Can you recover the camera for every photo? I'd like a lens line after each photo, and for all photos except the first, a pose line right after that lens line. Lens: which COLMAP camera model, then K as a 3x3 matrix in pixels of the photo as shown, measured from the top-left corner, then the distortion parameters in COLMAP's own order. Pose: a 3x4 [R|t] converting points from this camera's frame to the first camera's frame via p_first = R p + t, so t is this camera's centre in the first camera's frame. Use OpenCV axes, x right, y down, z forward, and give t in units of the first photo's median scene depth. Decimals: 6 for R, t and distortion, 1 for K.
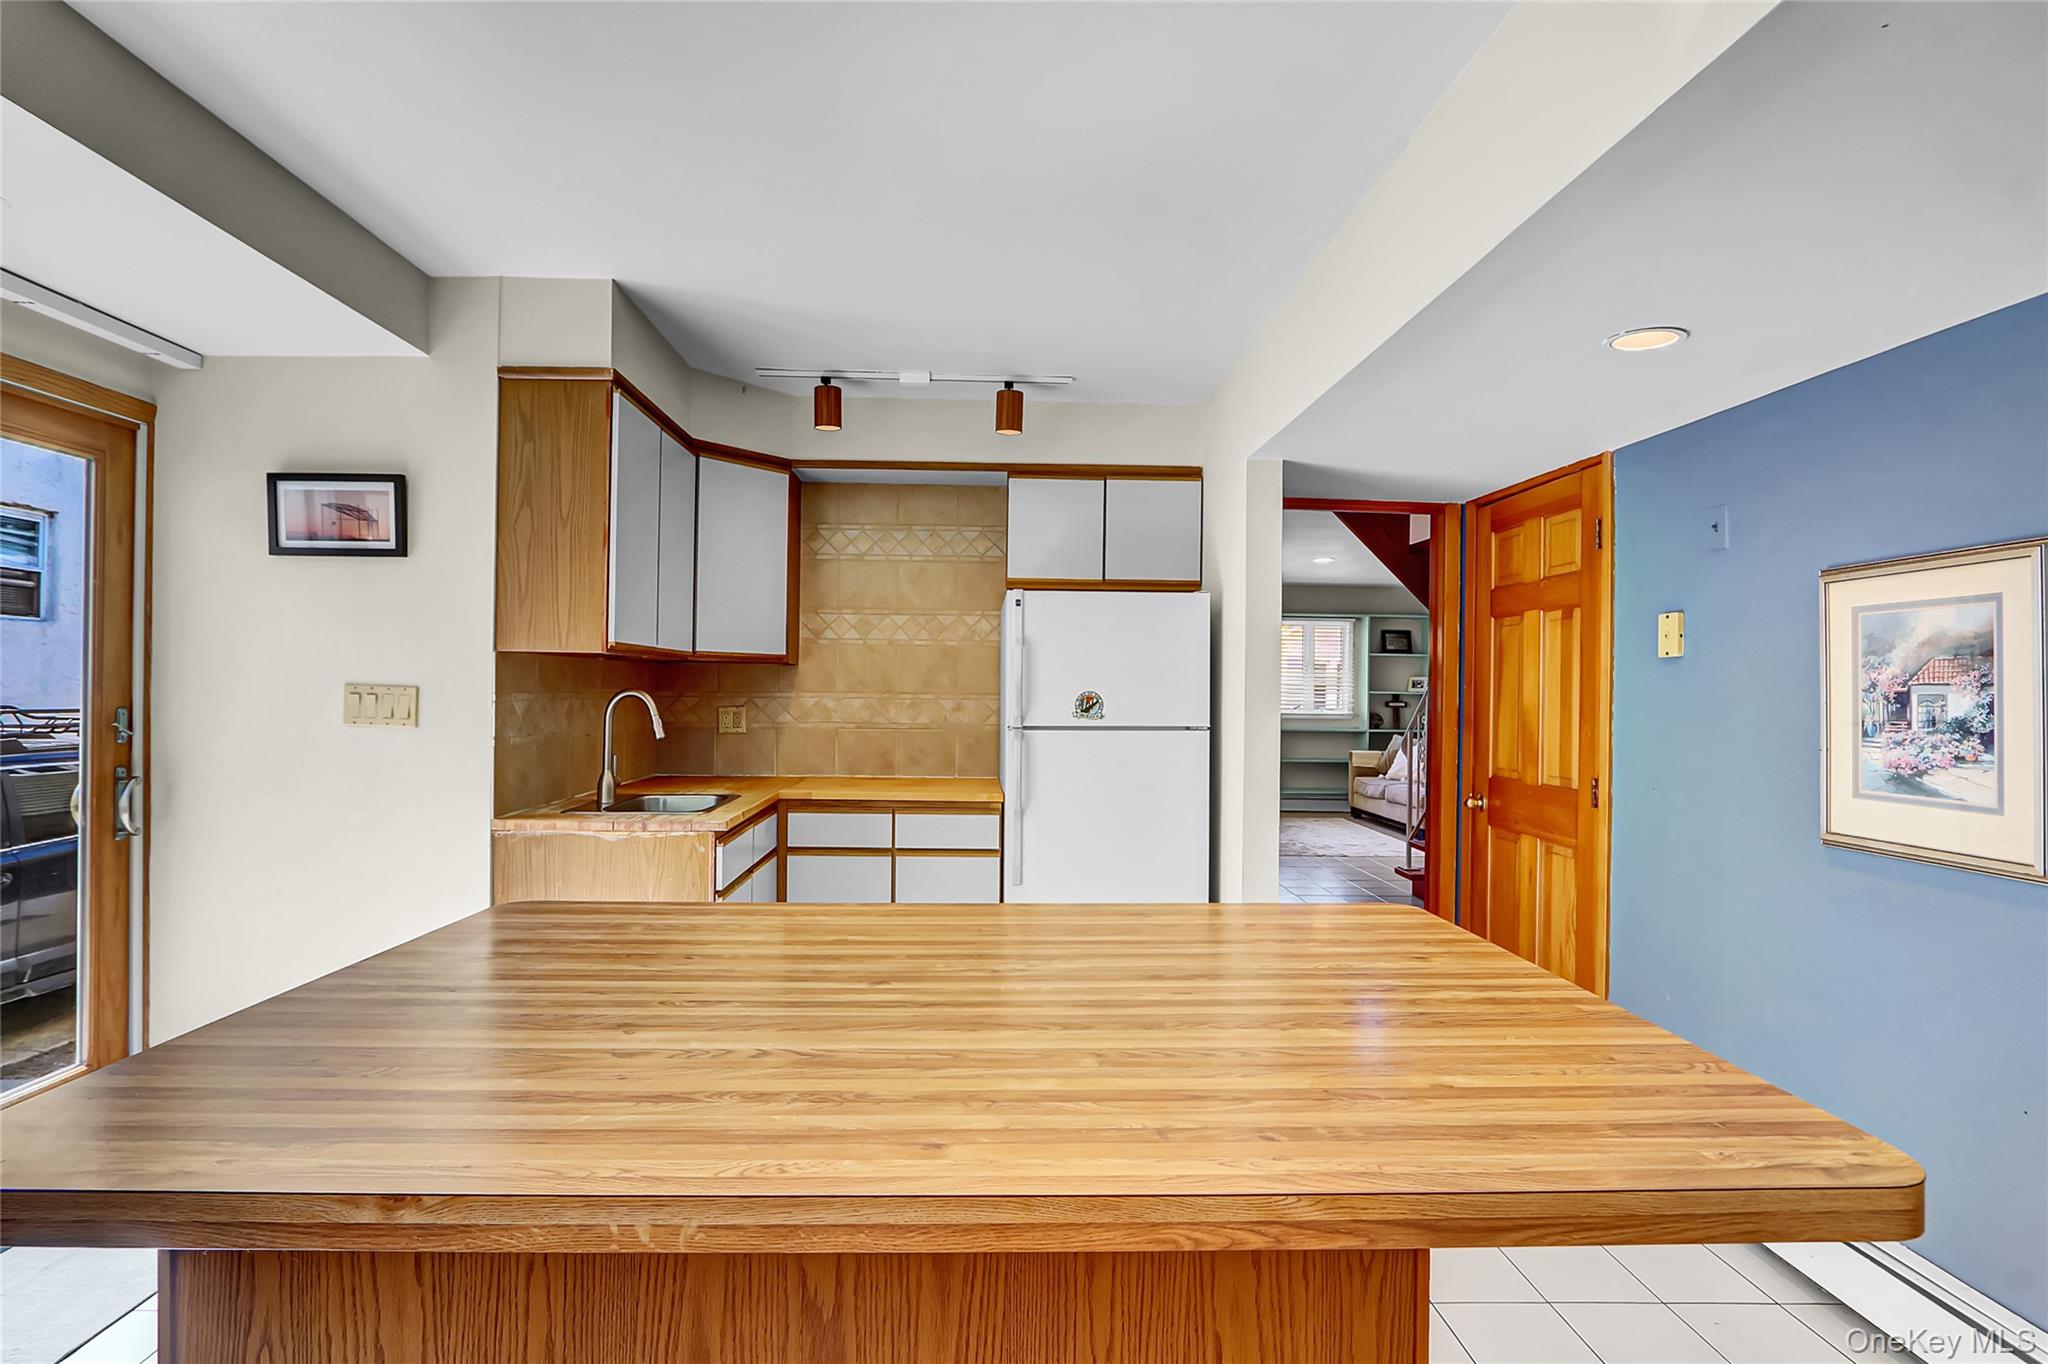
lens RADIAL K [[959.4, 0, 1032.1], [0, 959.4, 680.6], [0, 0, 1]] dist [-0.020595, 0.005845]
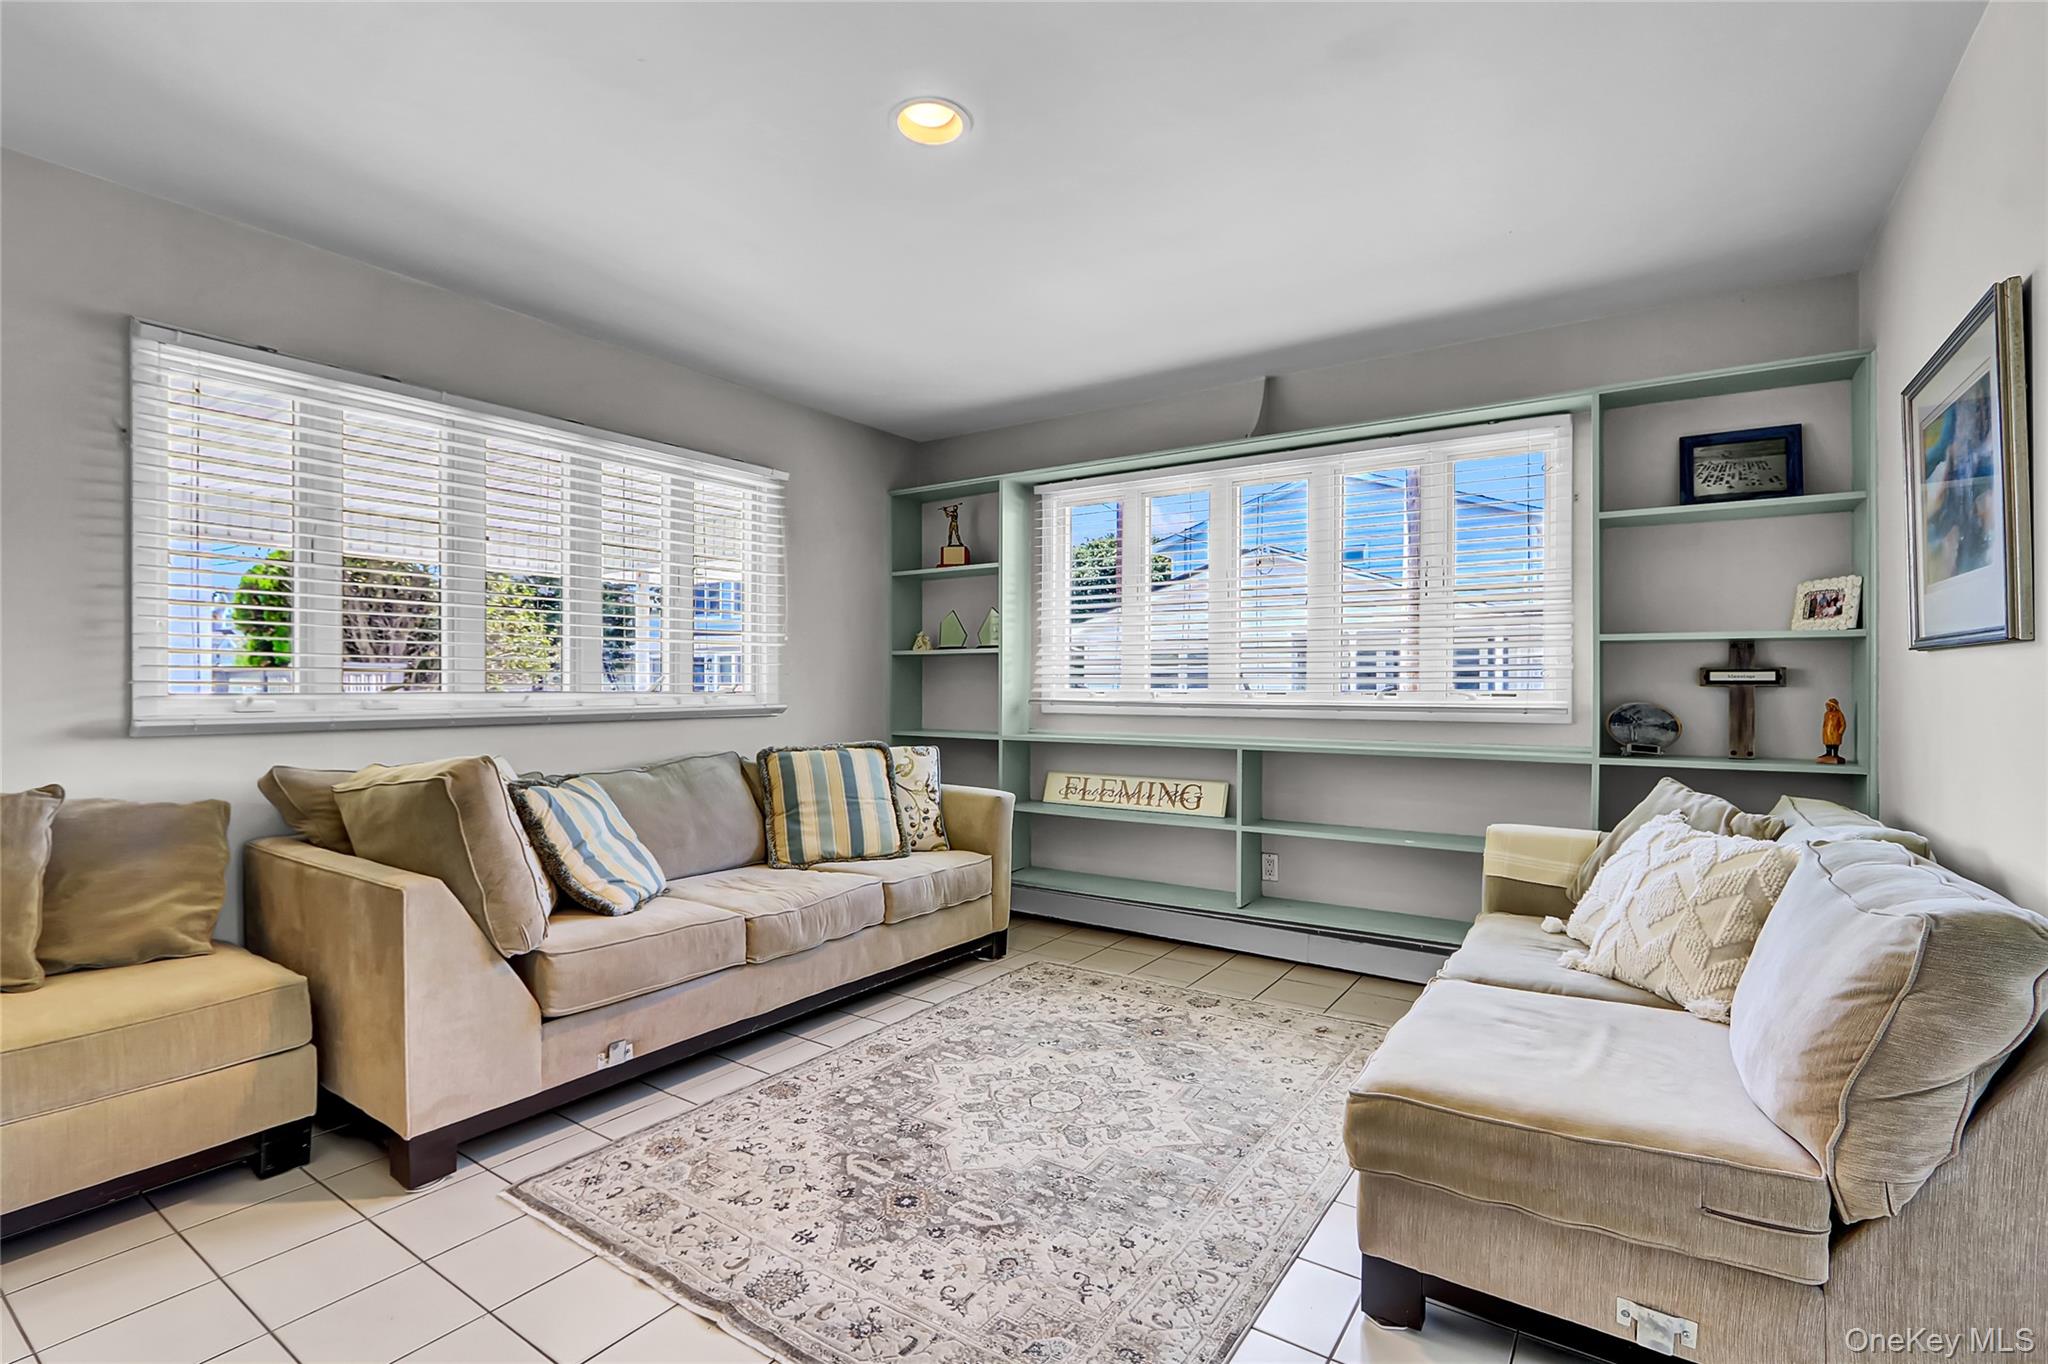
lens RADIAL K [[959.4, 0, 1009.5], [0, 959.4, 686.2], [0, 0, 1]] dist [-0.020595, 0.005845]
pose [[0.797925, -0.009494, -0.602681, 0.381862], [0.009222, 0.999951, -0.003543, 0.027138], [0.602686, -0.002731, 0.797974, 0.632817]]
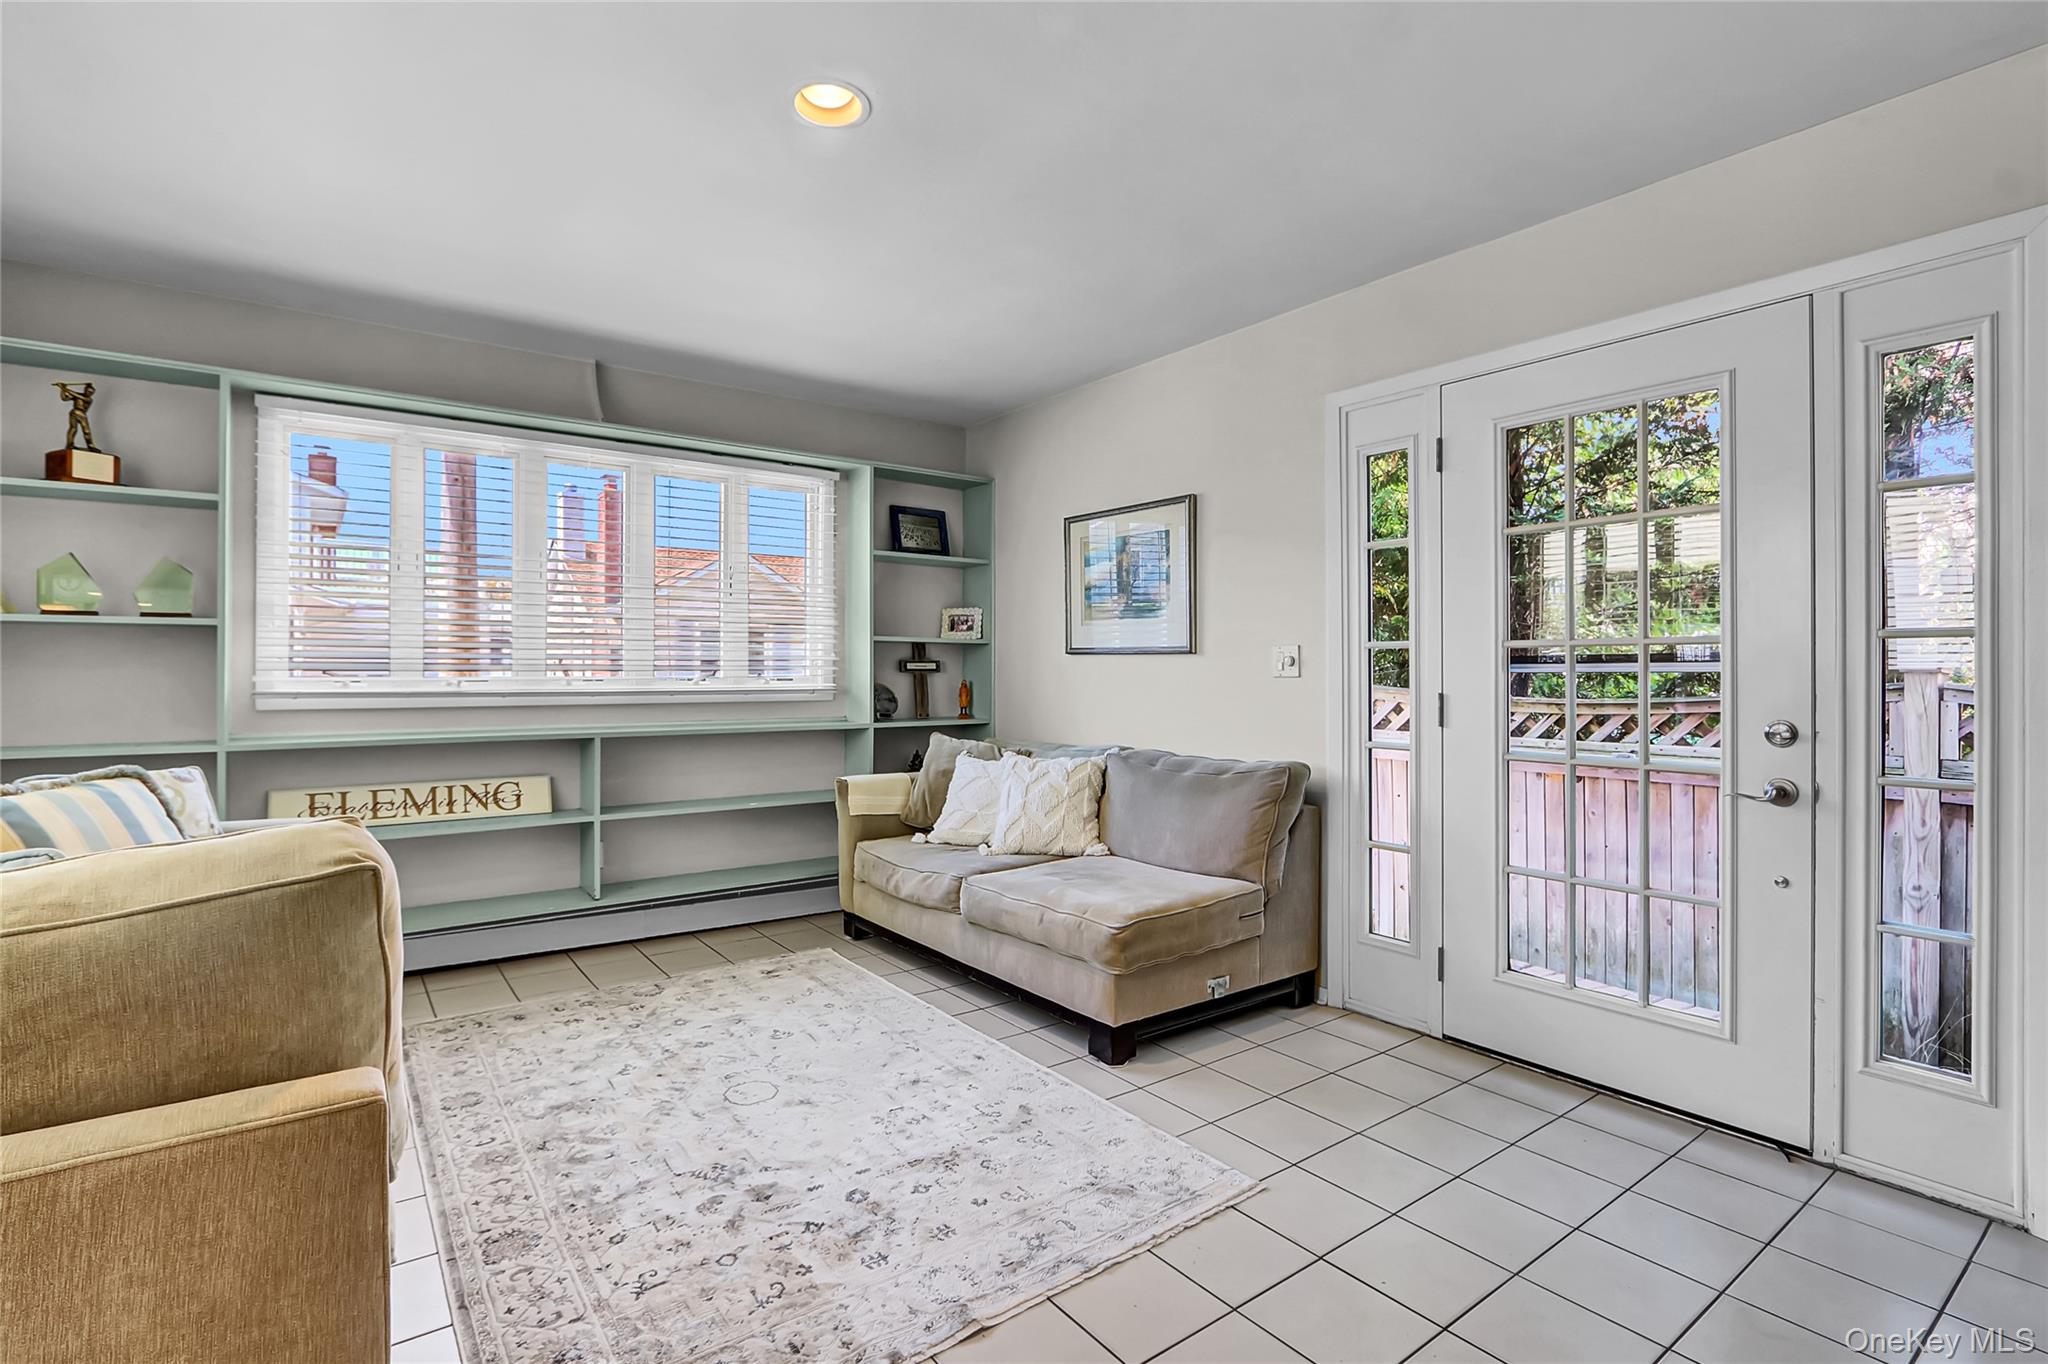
lens RADIAL K [[959.4, 0, 992.4], [0, 959.4, 667.8], [0, 0, 1]] dist [-0.020595, 0.005845]
pose [[0.832143, -0.008662, 0.554493, 0.151772], [0.004834, 0.999953, 0.008367, 0.022212], [-0.554539, -0.004282, 0.832146, 0.597275]]
